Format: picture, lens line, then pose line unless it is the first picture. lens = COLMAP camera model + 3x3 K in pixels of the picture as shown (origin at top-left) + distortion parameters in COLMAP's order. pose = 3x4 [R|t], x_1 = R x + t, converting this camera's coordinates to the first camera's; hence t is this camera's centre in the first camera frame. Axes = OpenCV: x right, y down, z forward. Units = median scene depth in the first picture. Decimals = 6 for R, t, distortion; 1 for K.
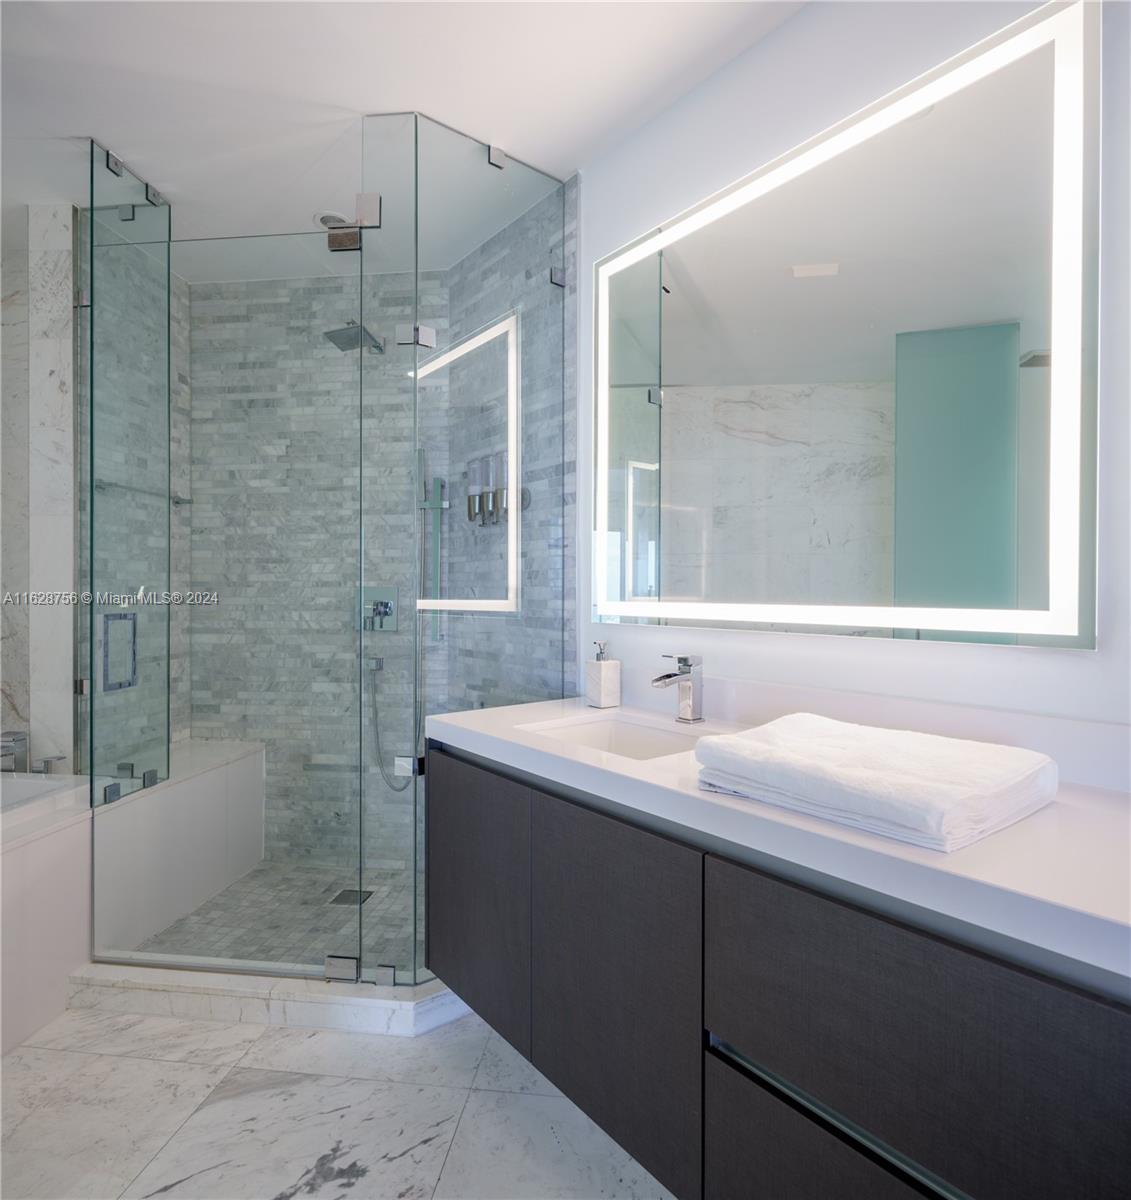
lens RADIAL K [[678.9, 0, 566.6], [0, 678.9, 595.8], [0, 0, 1]] dist [0.000555, -0.000205]
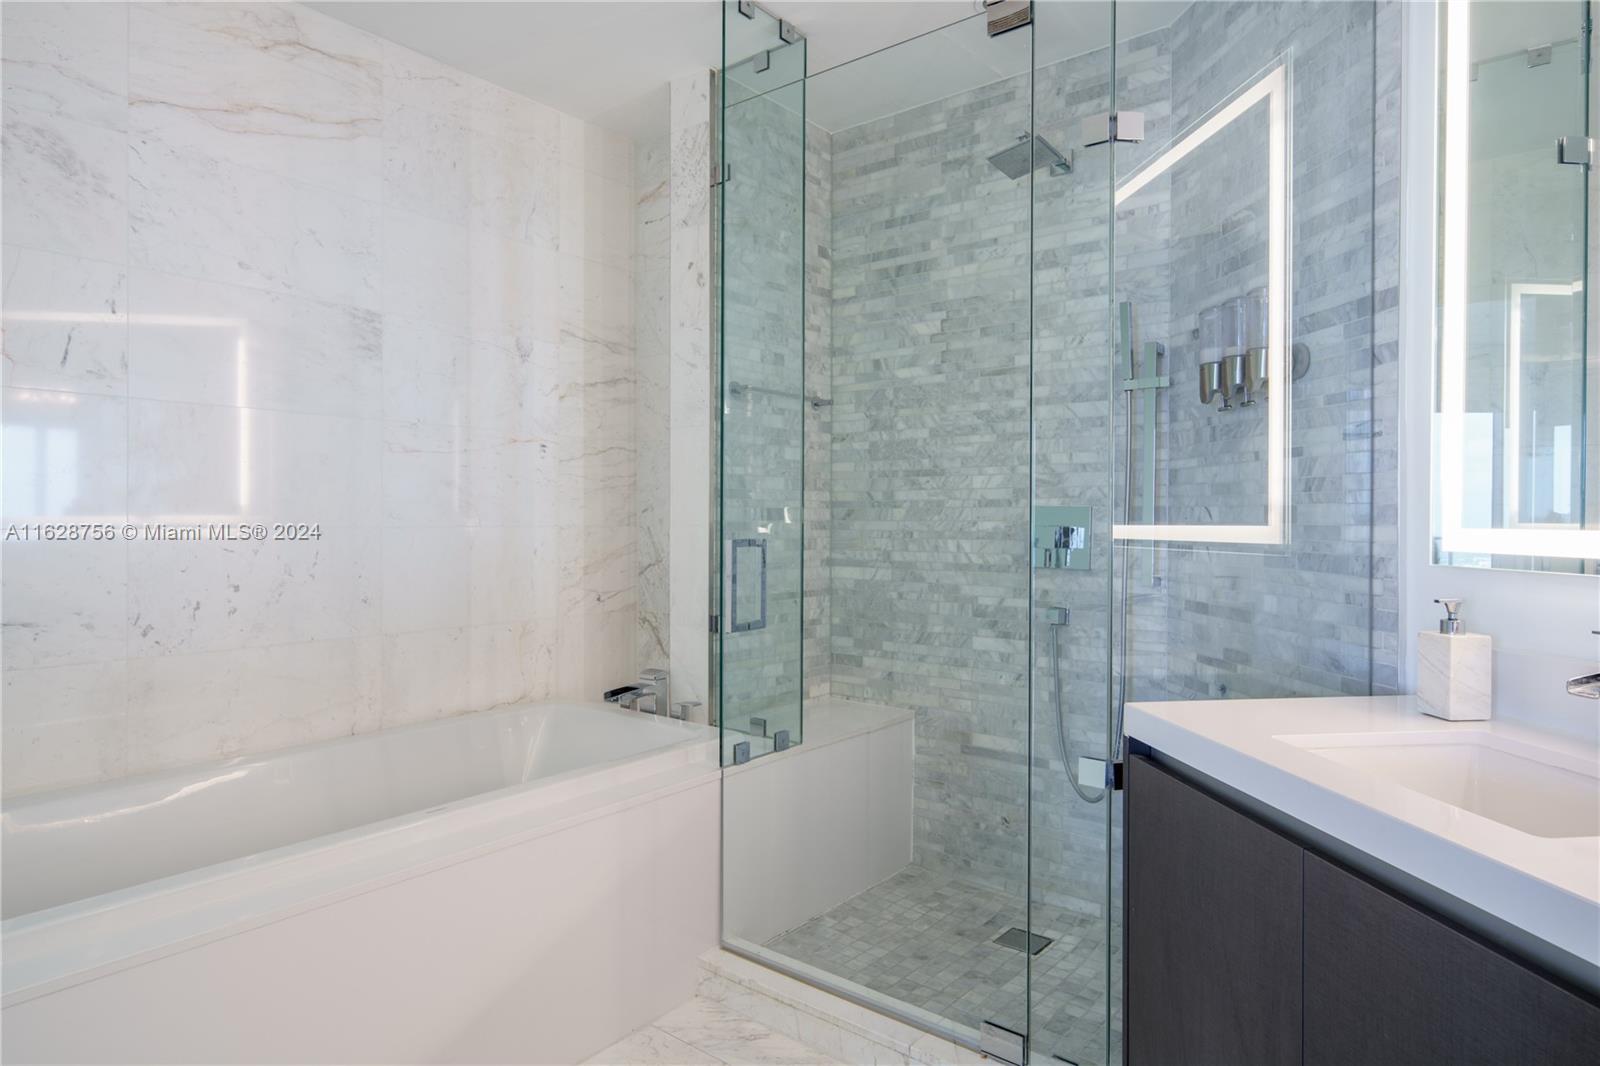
lens RADIAL K [[930.2, 0, 797.7], [0, 930.2, 523.4], [0, 0, 1]] dist [-0.001391, 0.007855]
pose [[0.846792, 0.002797, -0.531917, 0.002491], [-0.000872, 0.999992, 0.003869, 0.001167], [0.531924, -0.002813, 0.846787, 0.046050]]
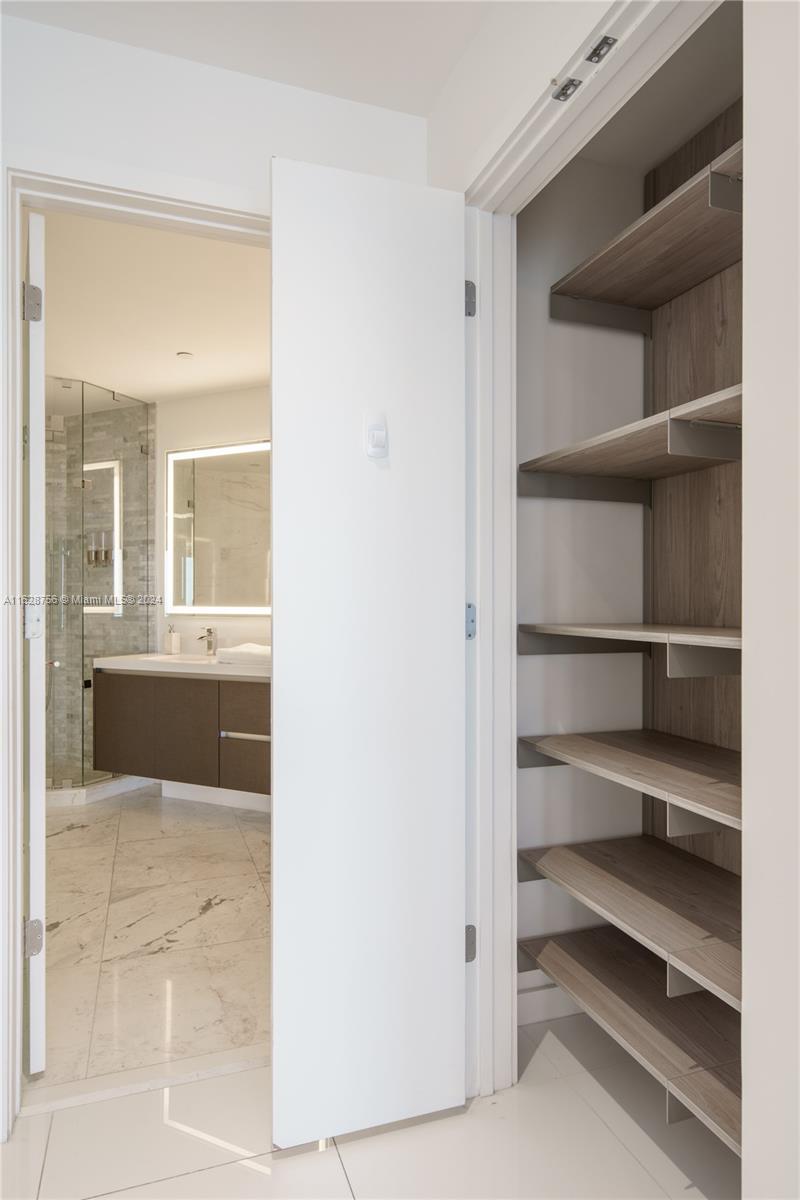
lens RADIAL K [[697.7, 0, 393.0], [0, 697.7, 590.3], [0, 0, 1]] dist [-0.001391, 0.007855]
pose [[0.896543, 0.001714, 0.442954, -0.256300], [0.006552, 0.999832, -0.017132, -0.001954], [-0.442909, 0.018262, 0.896381, -1.140345]]
